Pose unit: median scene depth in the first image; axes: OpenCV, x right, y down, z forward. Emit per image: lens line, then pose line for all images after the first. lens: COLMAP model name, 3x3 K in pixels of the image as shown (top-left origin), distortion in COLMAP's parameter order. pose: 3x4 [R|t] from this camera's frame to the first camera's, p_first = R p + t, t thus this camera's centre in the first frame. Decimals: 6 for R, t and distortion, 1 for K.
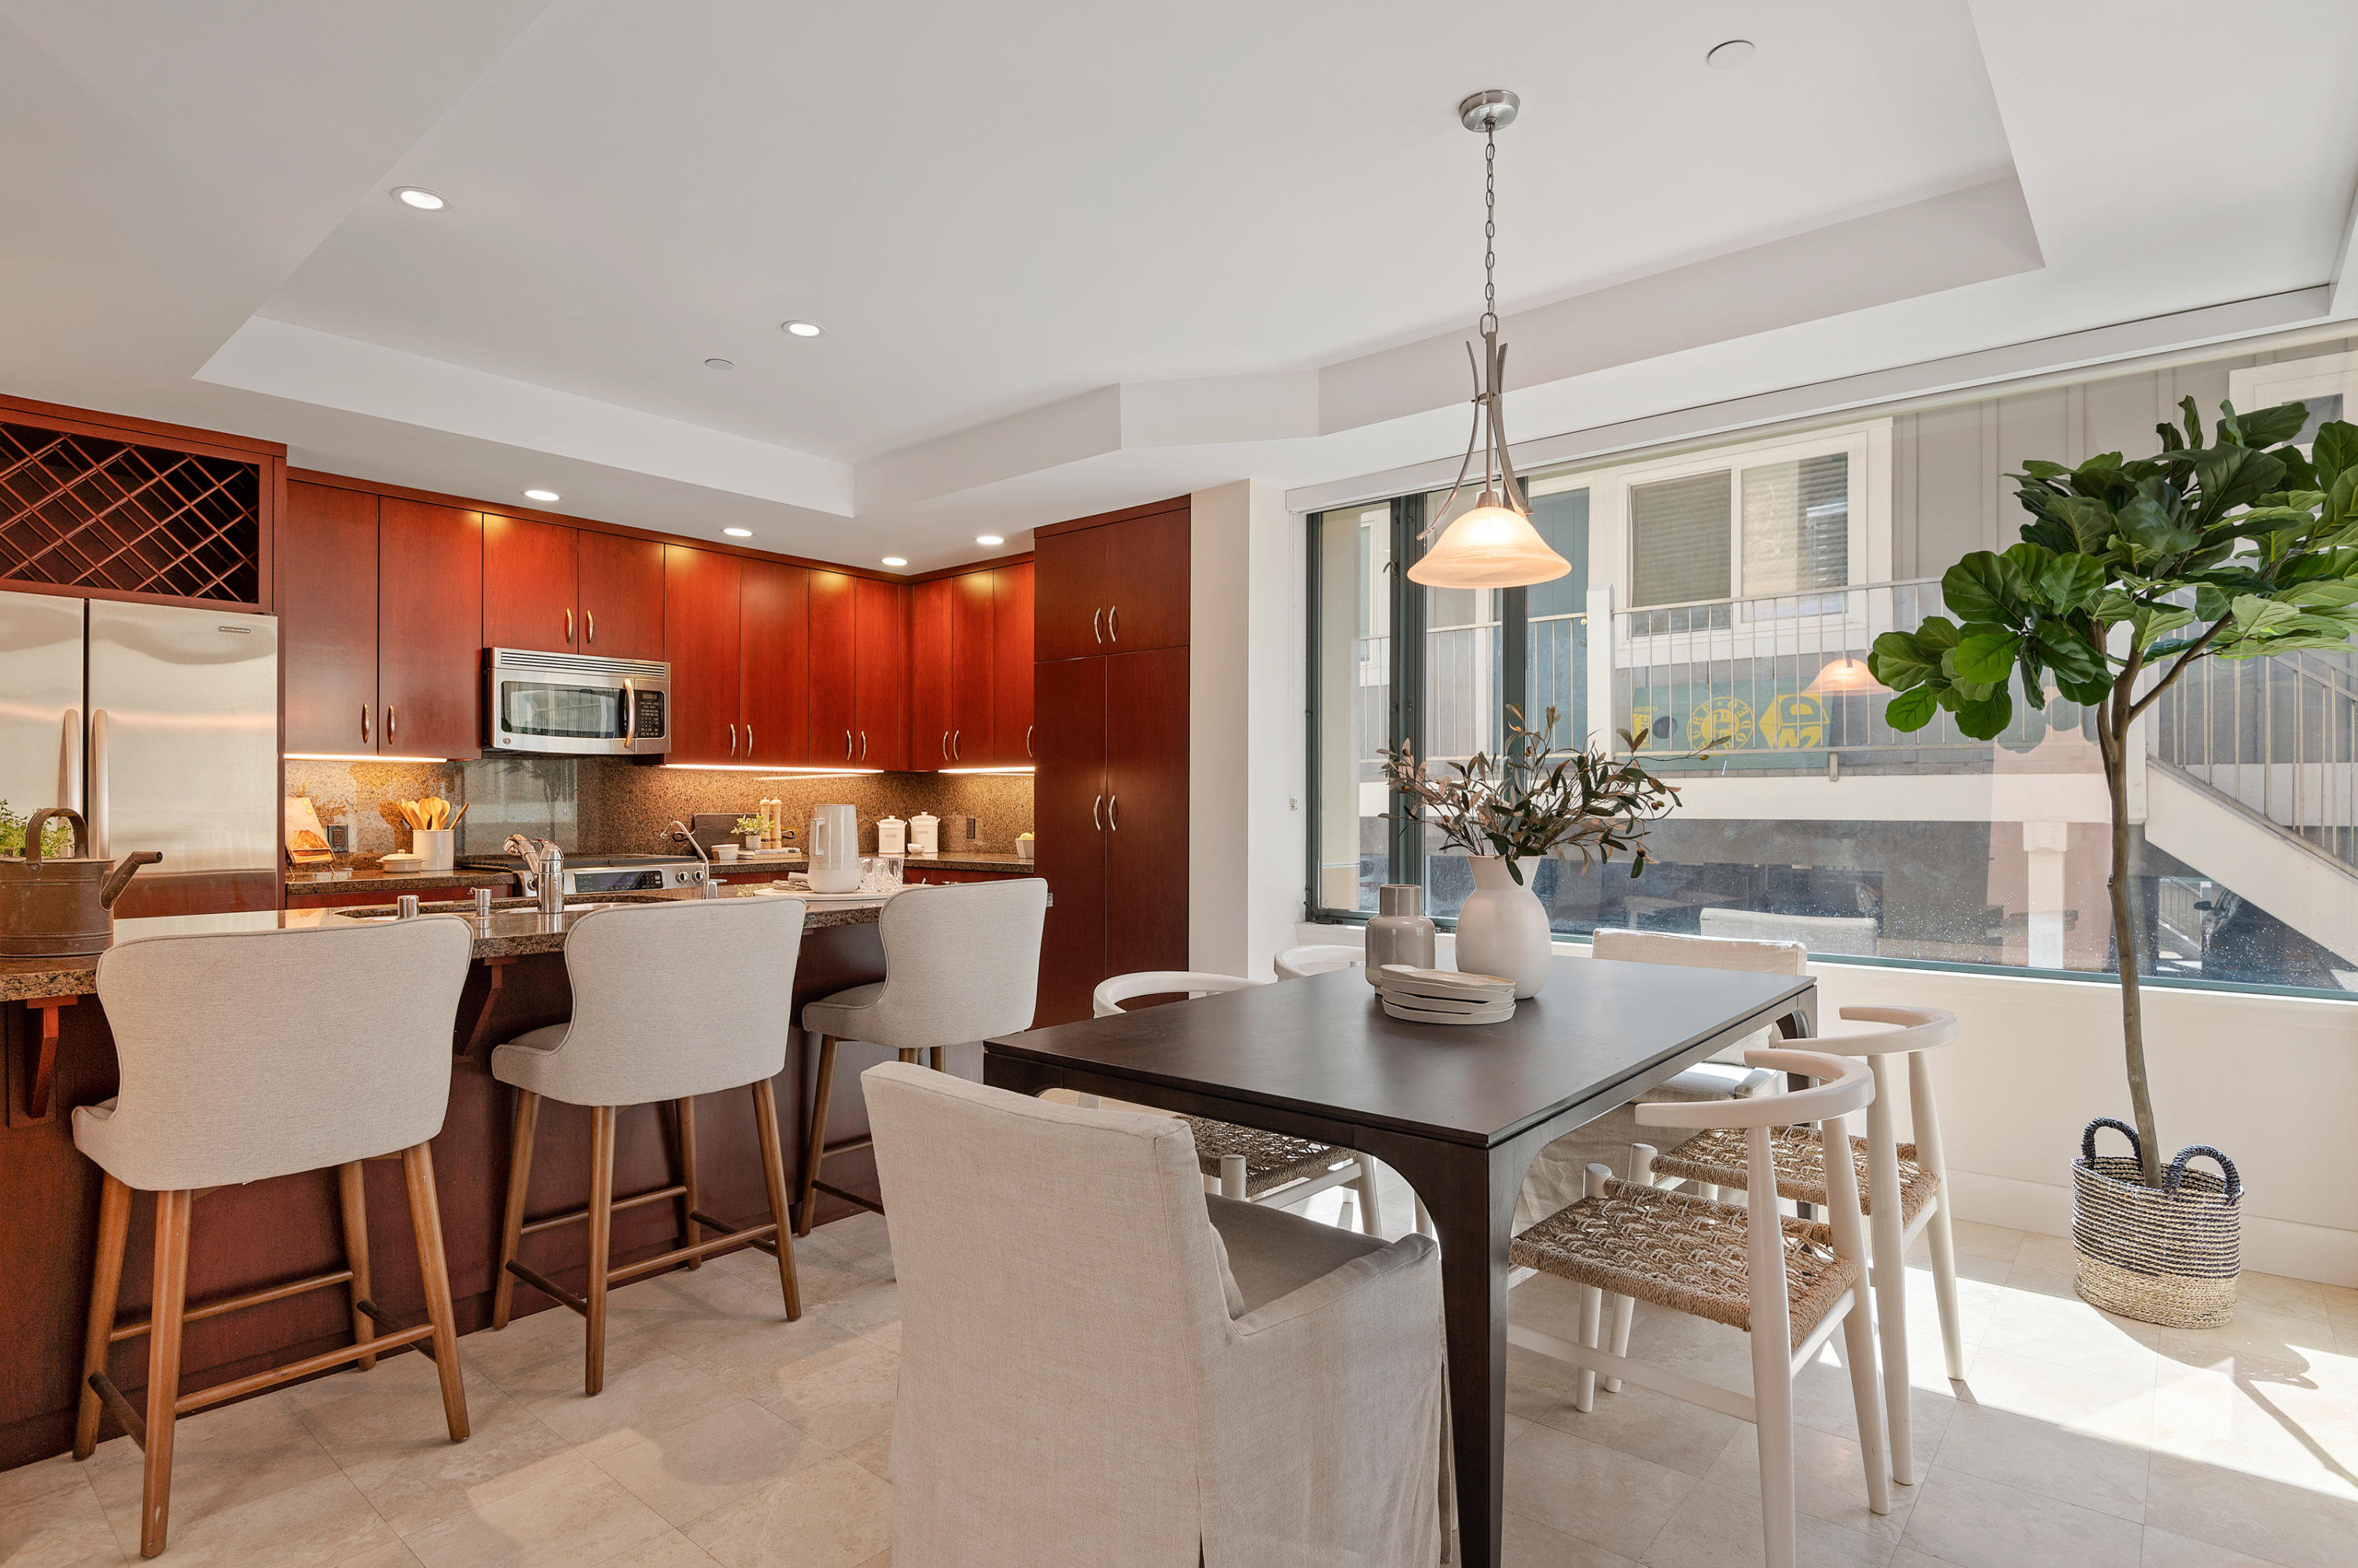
lens RADIAL K [[1222.5, 0, 1182.9], [0, 1222.5, 789.4], [0, 0, 1]] dist [-0.001061, -0.000109]
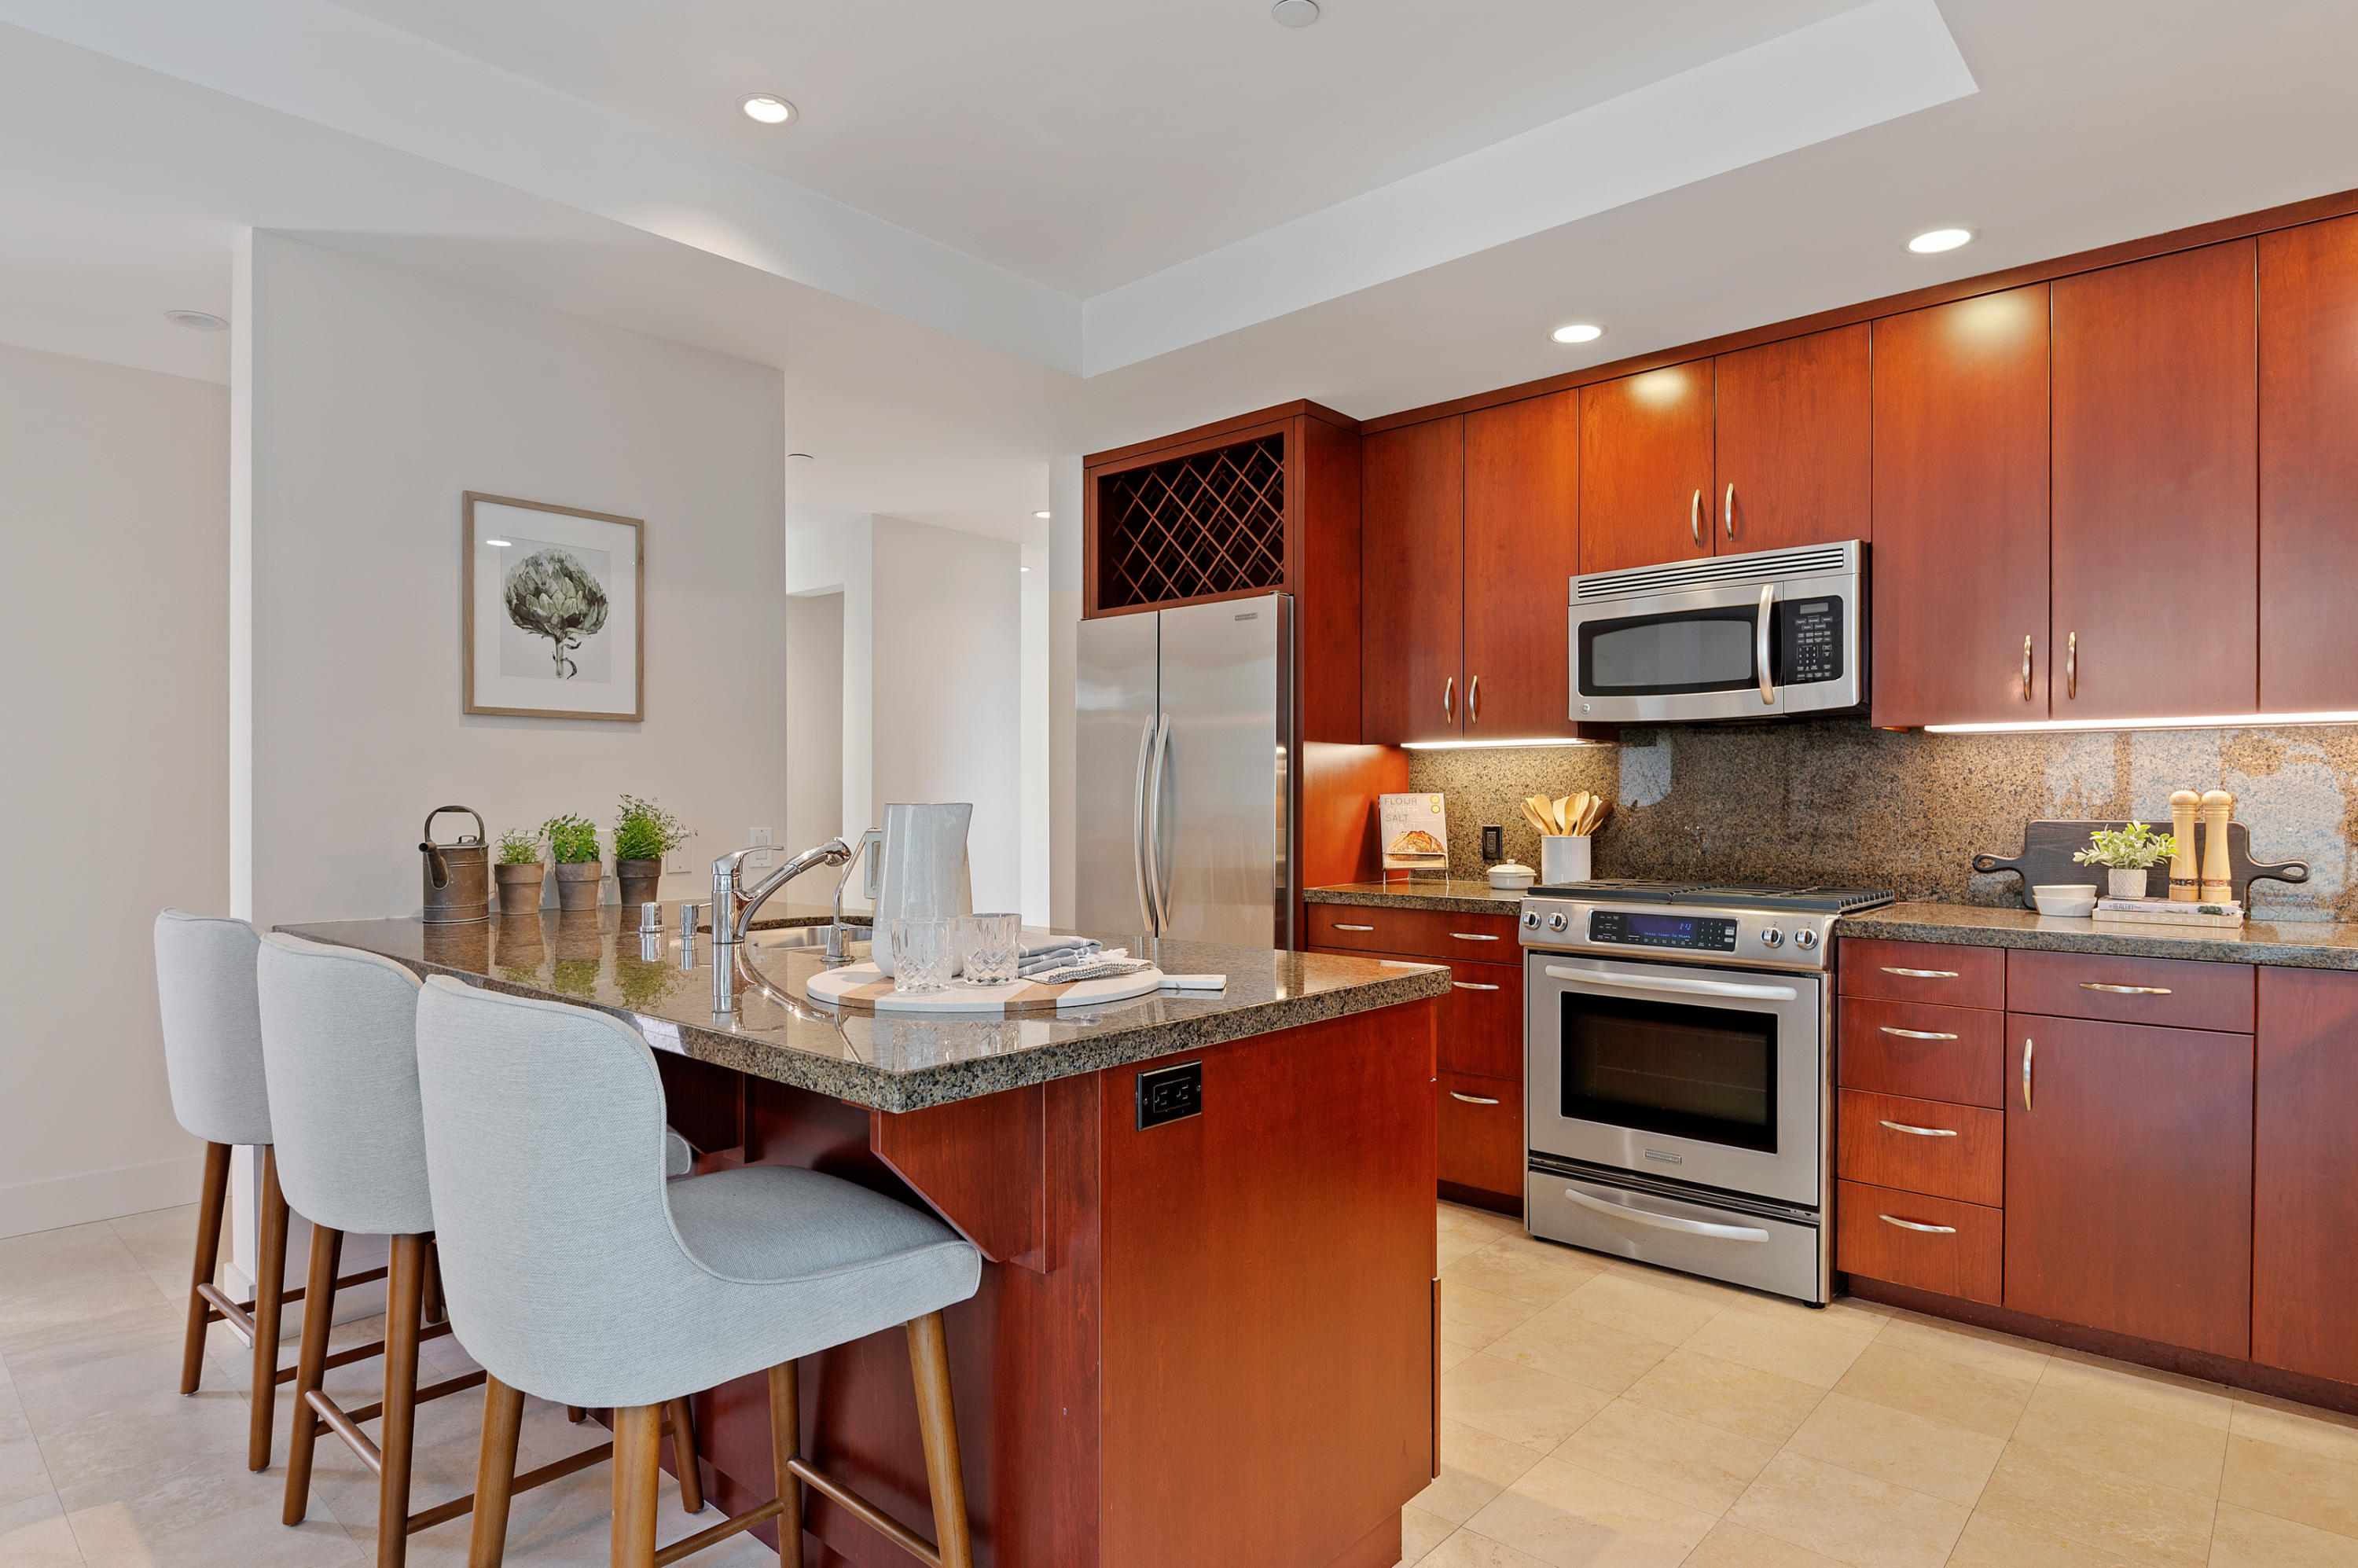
lens RADIAL K [[1280.1, 0, 1181.7], [0, 1280.1, 797.4], [0, 0, 1]] dist [-0.002826, -0.000411]
pose [[-0.027232, -0.003351, -0.999624, 0.170984], [0.009638, 0.999947, -0.003614, 0.010589], [0.999583, -0.009733, -0.027198, 0.787127]]
